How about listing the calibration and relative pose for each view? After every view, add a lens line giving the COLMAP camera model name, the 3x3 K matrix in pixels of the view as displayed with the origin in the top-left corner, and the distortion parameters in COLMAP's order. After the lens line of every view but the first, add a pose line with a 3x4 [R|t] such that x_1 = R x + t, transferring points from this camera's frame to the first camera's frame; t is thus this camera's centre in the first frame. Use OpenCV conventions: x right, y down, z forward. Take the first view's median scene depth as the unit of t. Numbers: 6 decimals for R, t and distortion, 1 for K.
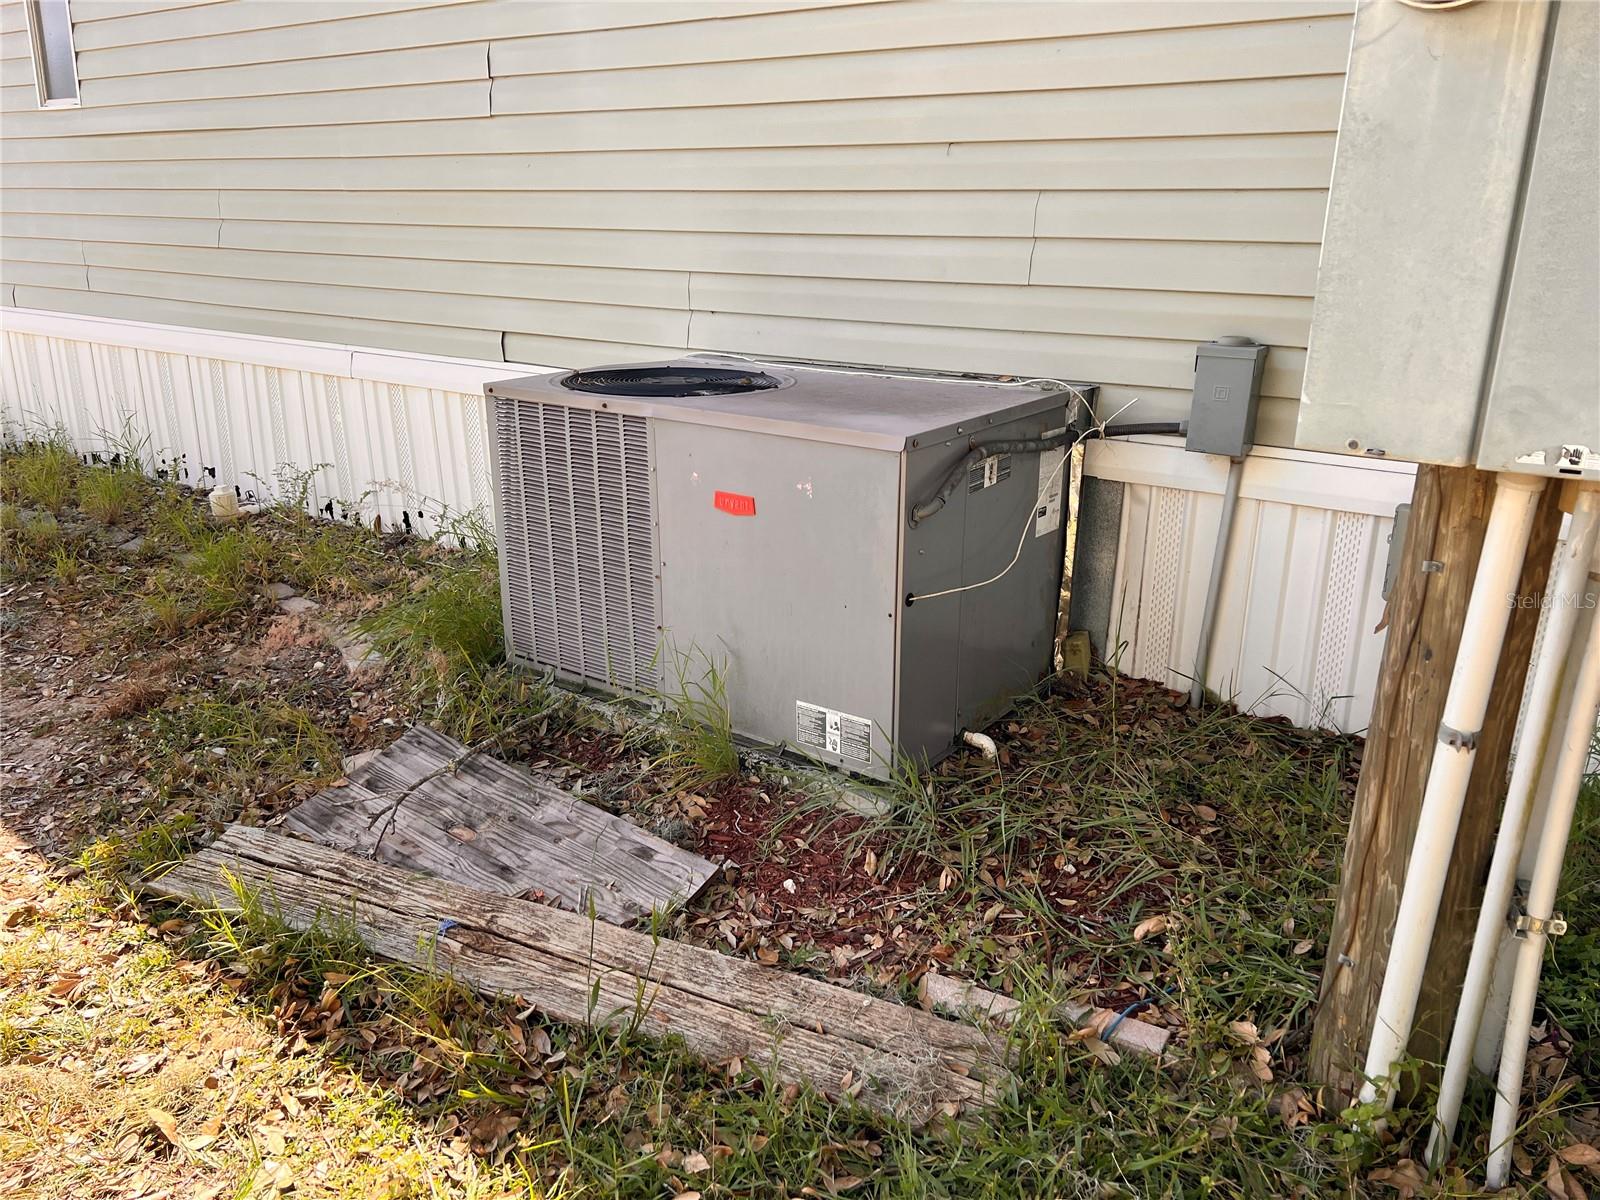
lens RADIAL K [[1198.7, 0, 801.6], [0, 1198.7, 603.2], [0, 0, 1]] dist [0.048166, 0.002474]
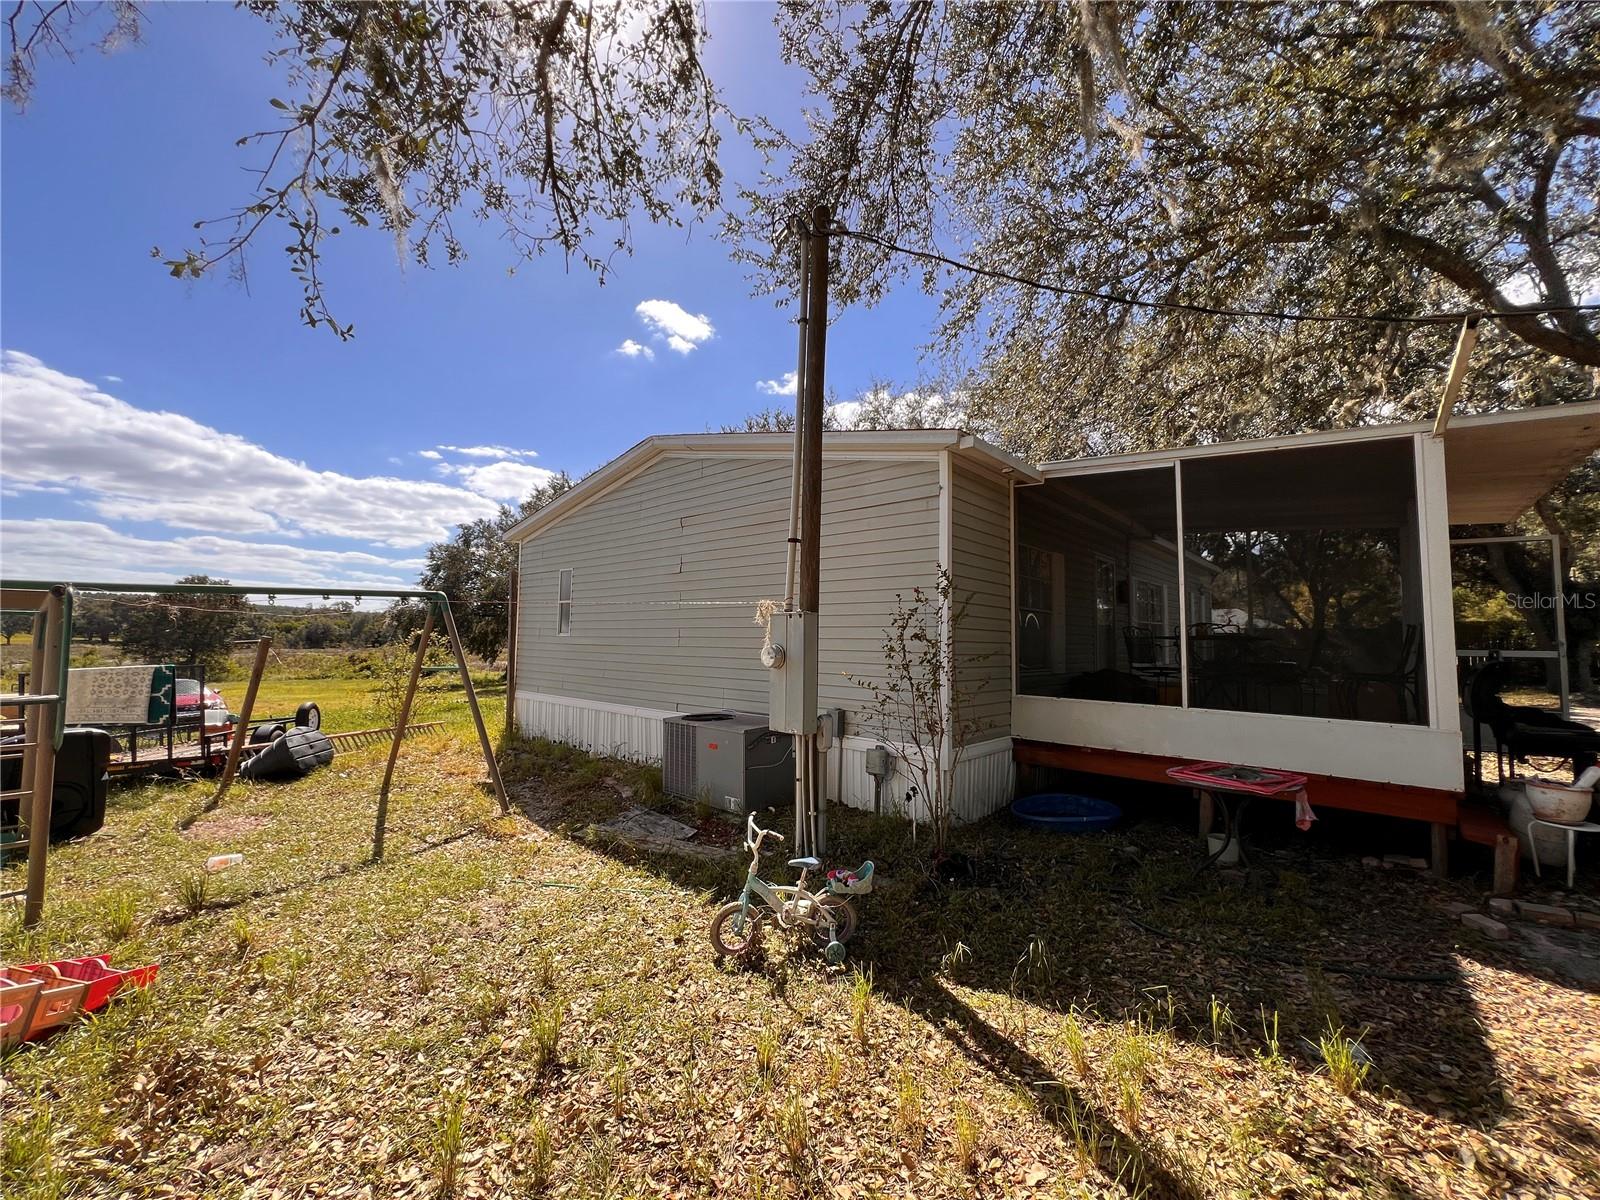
lens RADIAL K [[641.1, 0, 800.1], [0, 641.1, 600.5], [0, 0, 1]] dist [-0.005235, -0.000063]
pose [[0.992813, -0.016634, -0.118512, 0.496991], [-0.025910, 0.936928, -0.348560, 0.202809], [0.116835, 0.349125, 0.929764, -1.182724]]
